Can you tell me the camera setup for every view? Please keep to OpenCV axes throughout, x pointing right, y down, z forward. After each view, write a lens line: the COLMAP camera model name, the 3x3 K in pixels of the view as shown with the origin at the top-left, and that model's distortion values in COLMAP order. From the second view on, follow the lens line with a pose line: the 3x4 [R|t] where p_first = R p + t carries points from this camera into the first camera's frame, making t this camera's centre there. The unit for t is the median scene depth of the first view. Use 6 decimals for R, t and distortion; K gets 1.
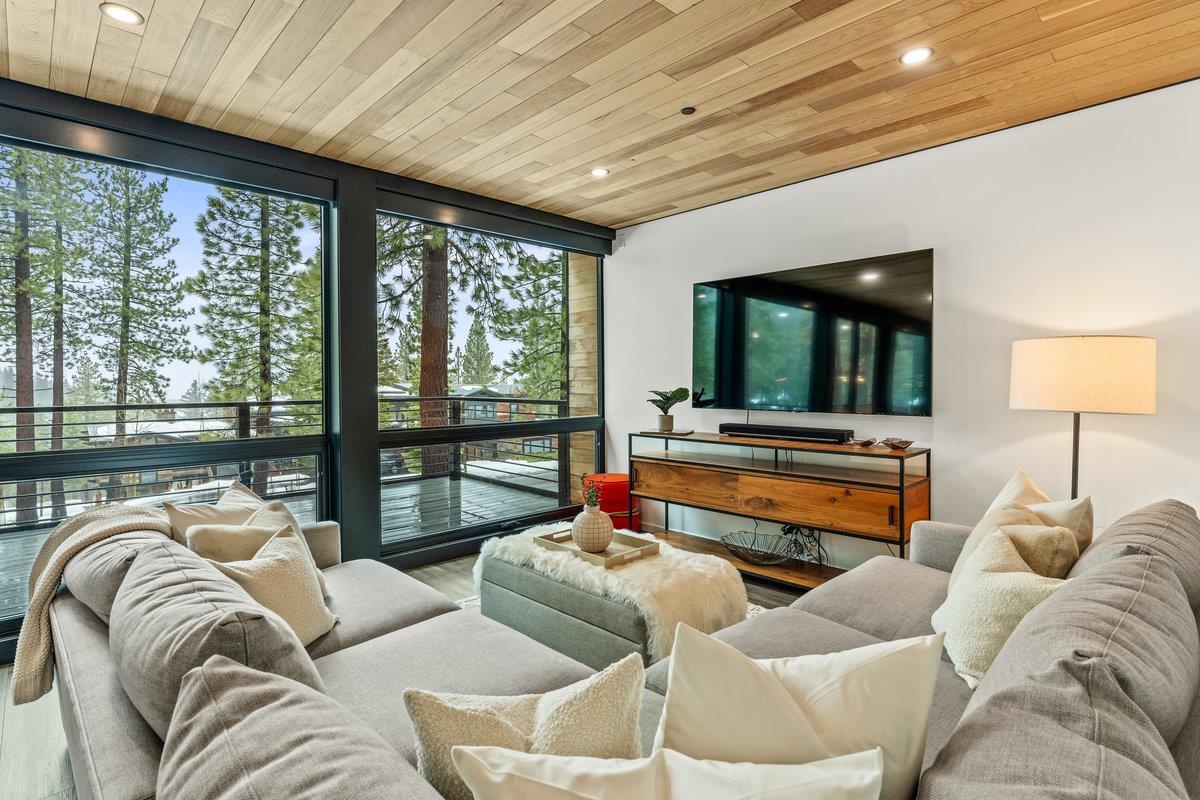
lens RADIAL K [[595.1, 0, 600.1], [0, 595.1, 394.6], [0, 0, 1]] dist [-0.003813, -0.000398]
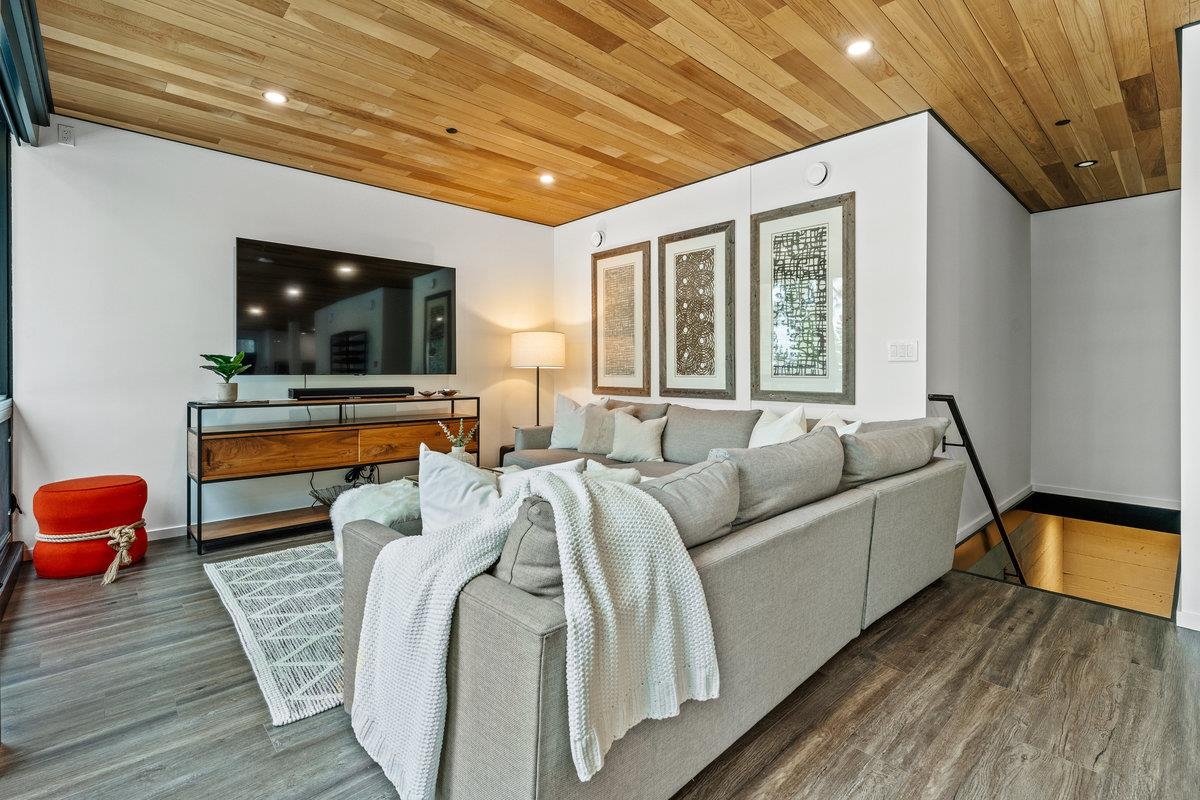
lens RADIAL K [[545.4, 0, 597.8], [0, 545.4, 381.0], [0, 0, 1]] dist [-0.015694, 0.002051]
pose [[0.023171, -0.014614, 0.999625, -0.782194], [0.019676, 0.999706, 0.014159, 0.036599], [-0.999538, 0.019340, 0.023452, 0.519222]]
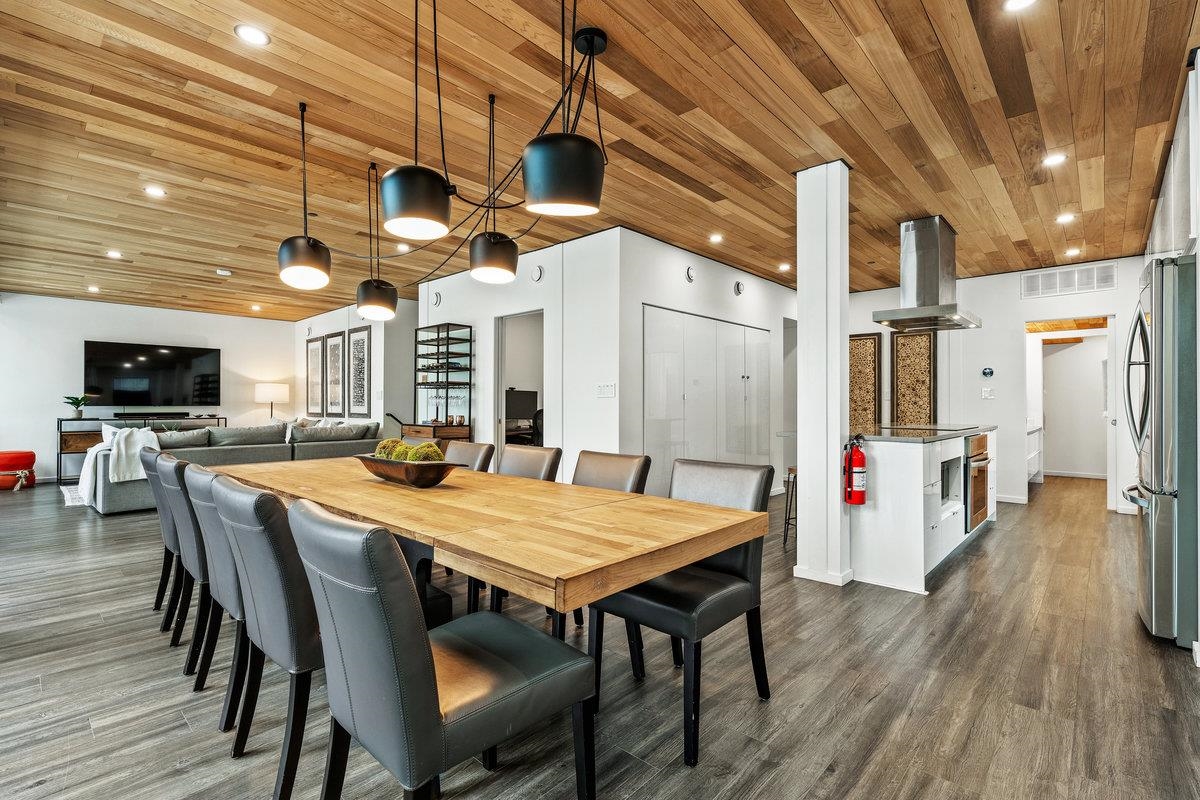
lens RADIAL K [[545.4, 0, 597.5], [0, 545.4, 399.3], [0, 0, 1]] dist [-0.015694, 0.002051]
pose [[-0.053363, 0.008815, 0.998536, -1.966645], [0.021088, 0.999748, -0.007699, 0.058161], [-0.998352, 0.020646, -0.053535, -0.643897]]
